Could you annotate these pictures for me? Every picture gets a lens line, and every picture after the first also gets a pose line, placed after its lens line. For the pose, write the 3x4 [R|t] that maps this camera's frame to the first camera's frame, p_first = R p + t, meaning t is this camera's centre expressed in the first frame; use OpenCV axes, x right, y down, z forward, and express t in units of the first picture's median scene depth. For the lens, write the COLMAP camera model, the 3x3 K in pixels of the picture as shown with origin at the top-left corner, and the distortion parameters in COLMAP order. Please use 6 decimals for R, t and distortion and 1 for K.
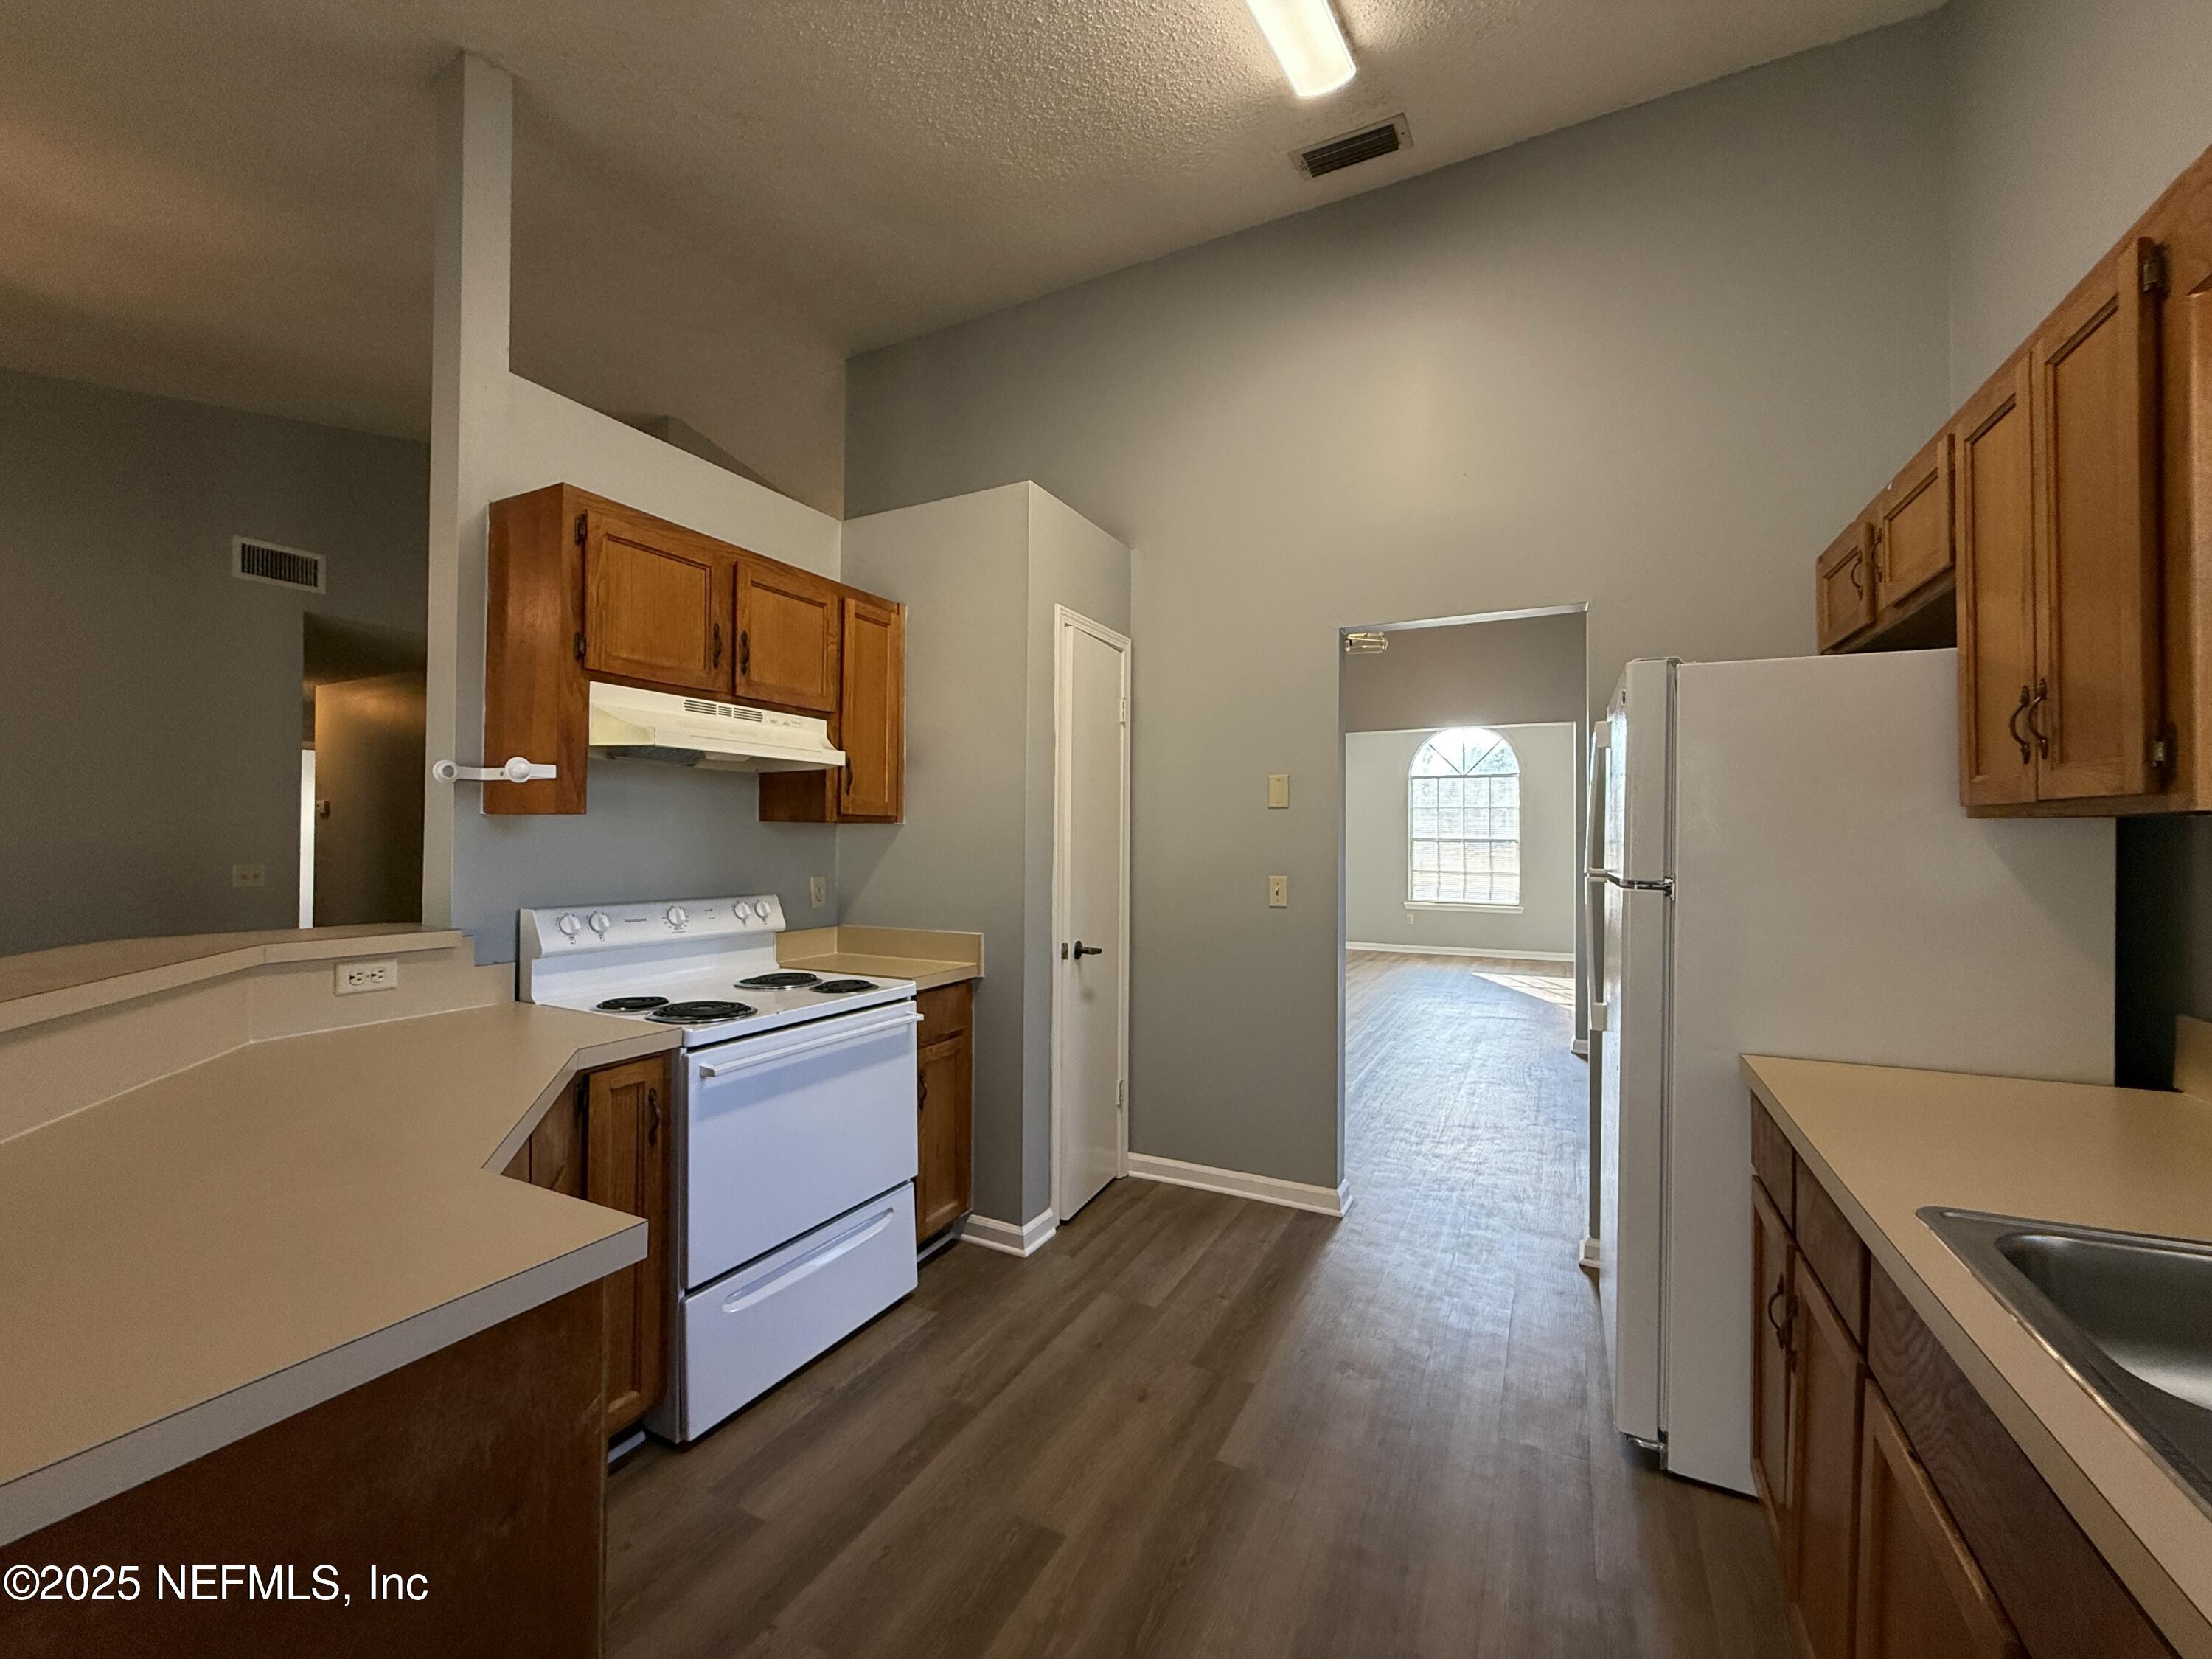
lens RADIAL K [[881.3, 0, 1090.1], [0, 881.3, 825.8], [0, 0, 1]] dist [-0.003689, 0.000333]
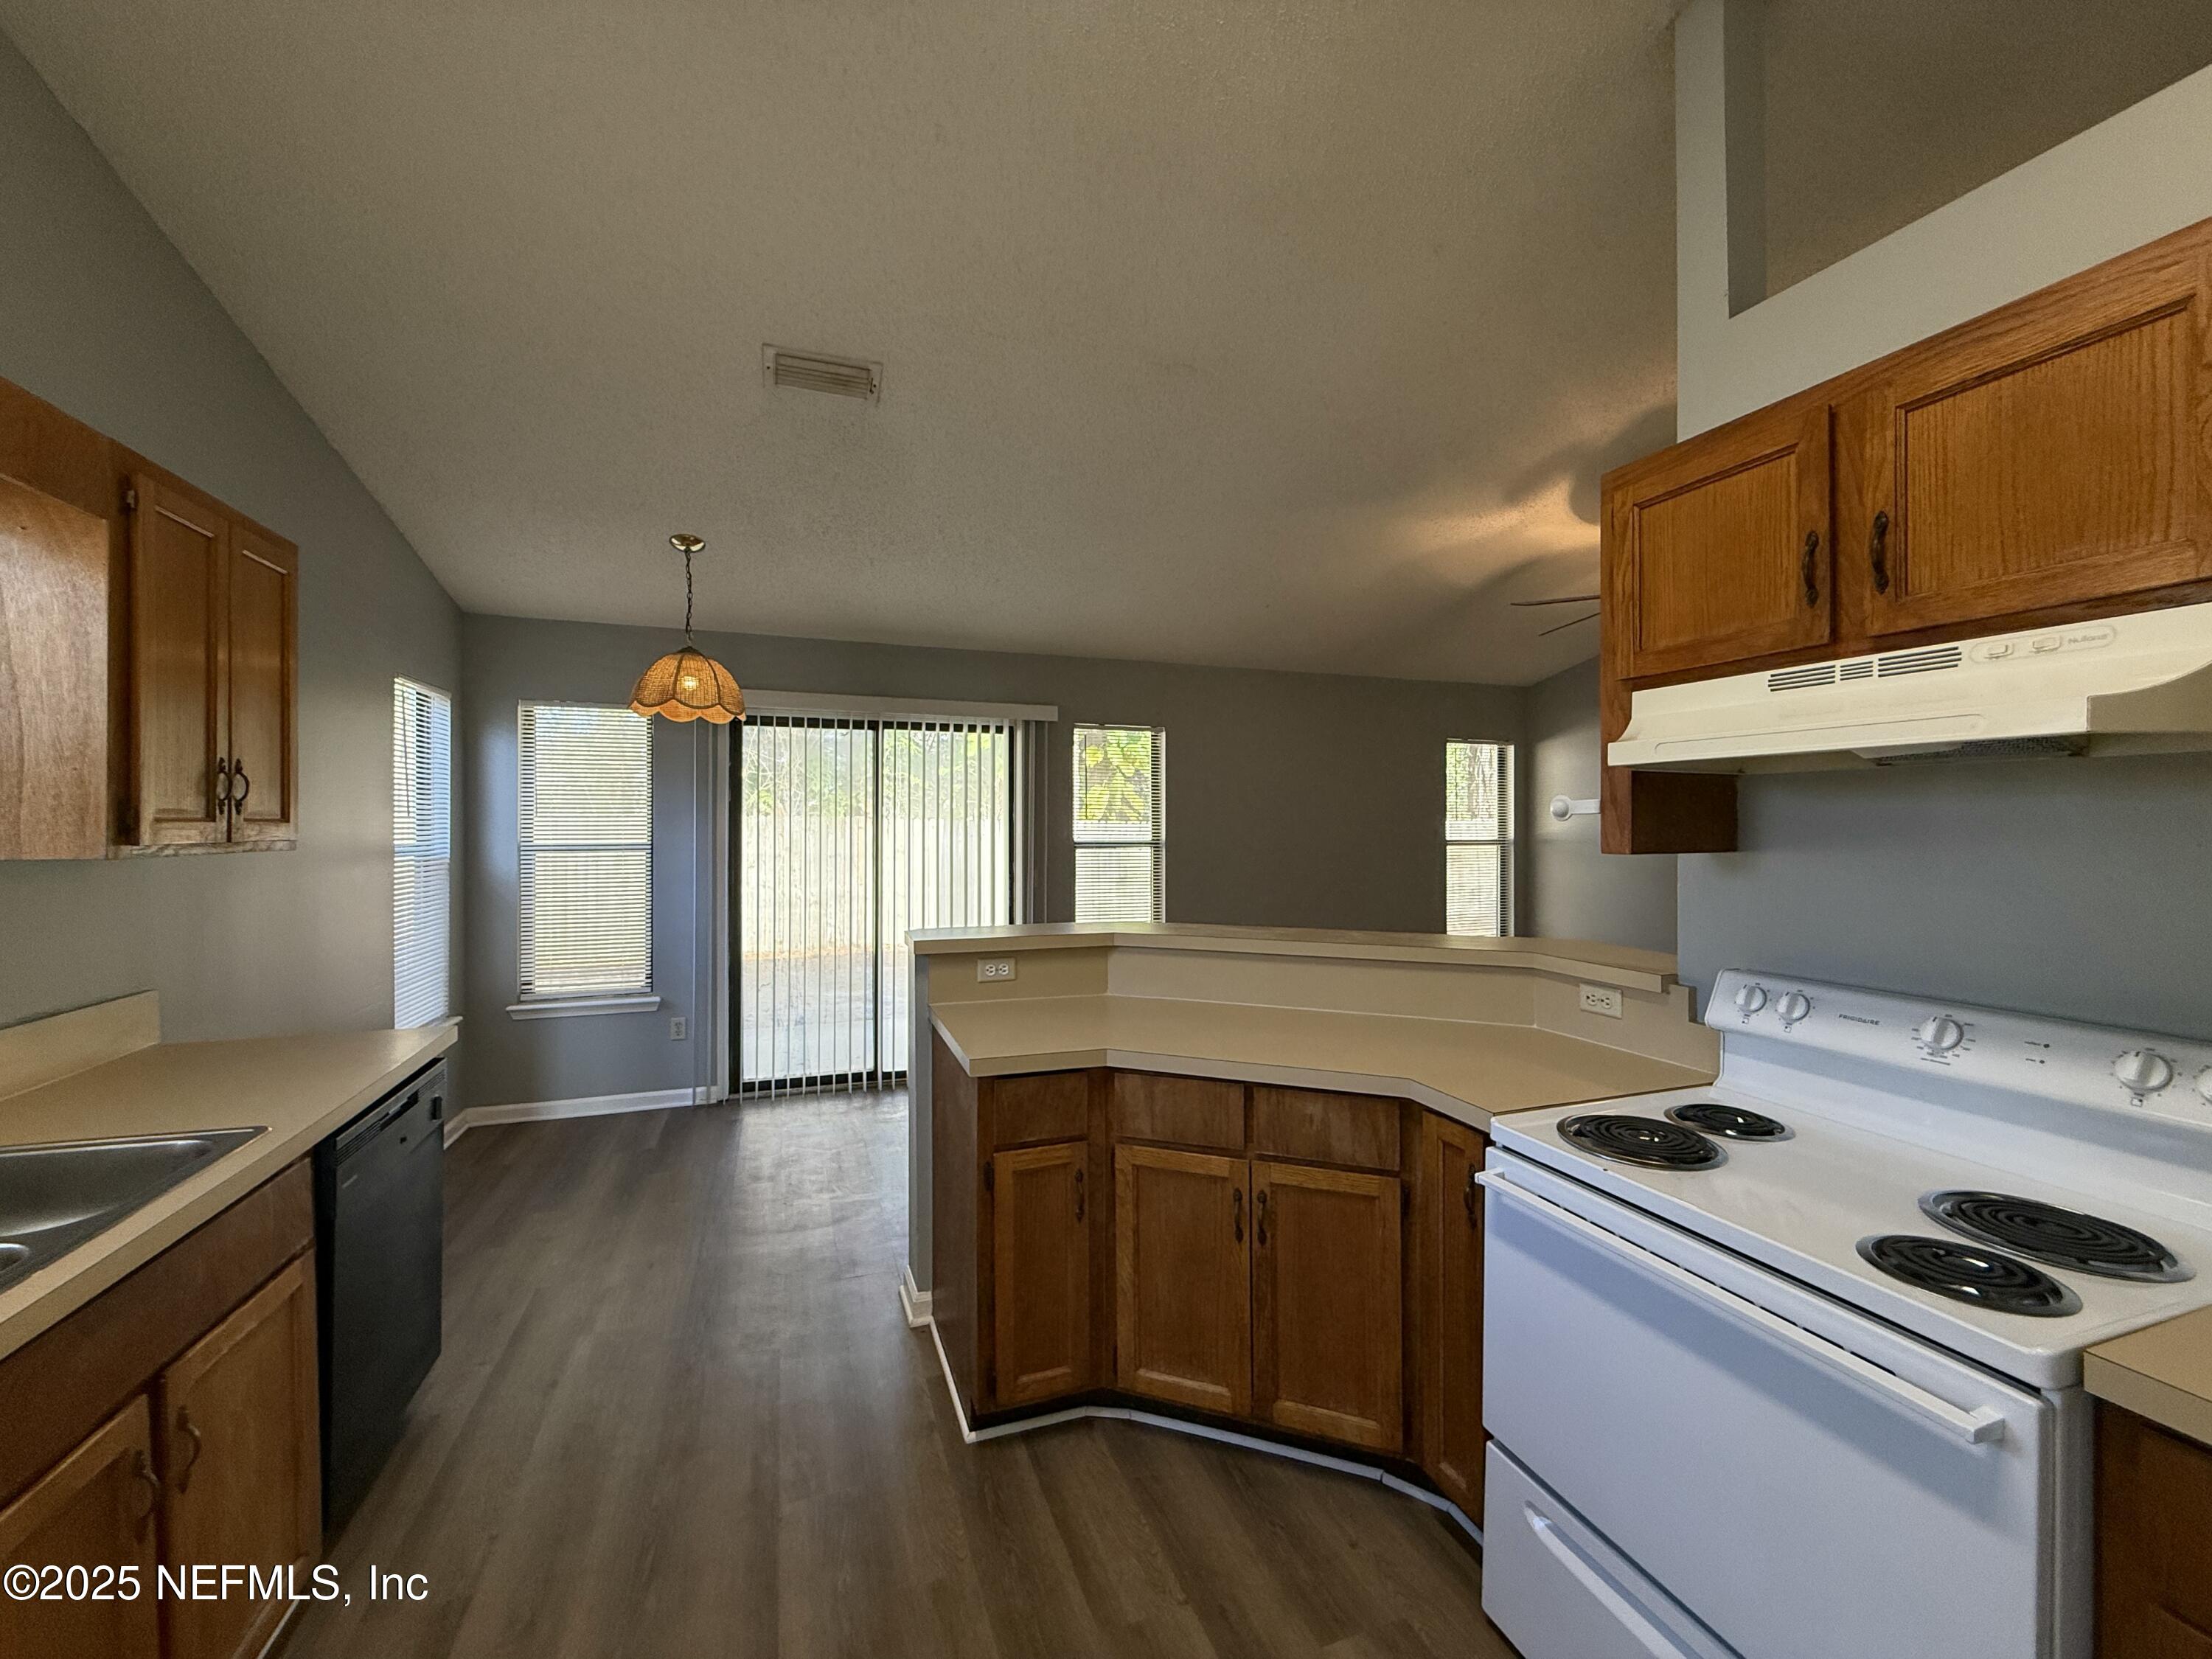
lens RADIAL K [[881.3, 0, 1096.3], [0, 881.3, 826.9], [0, 0, 1]] dist [-0.003689, 0.000333]
pose [[-0.670849, -0.006103, -0.741569, 0.339812], [0.003876, 0.999924, -0.011736, -0.027520], [0.741584, -0.010748, -0.670774, 1.065985]]
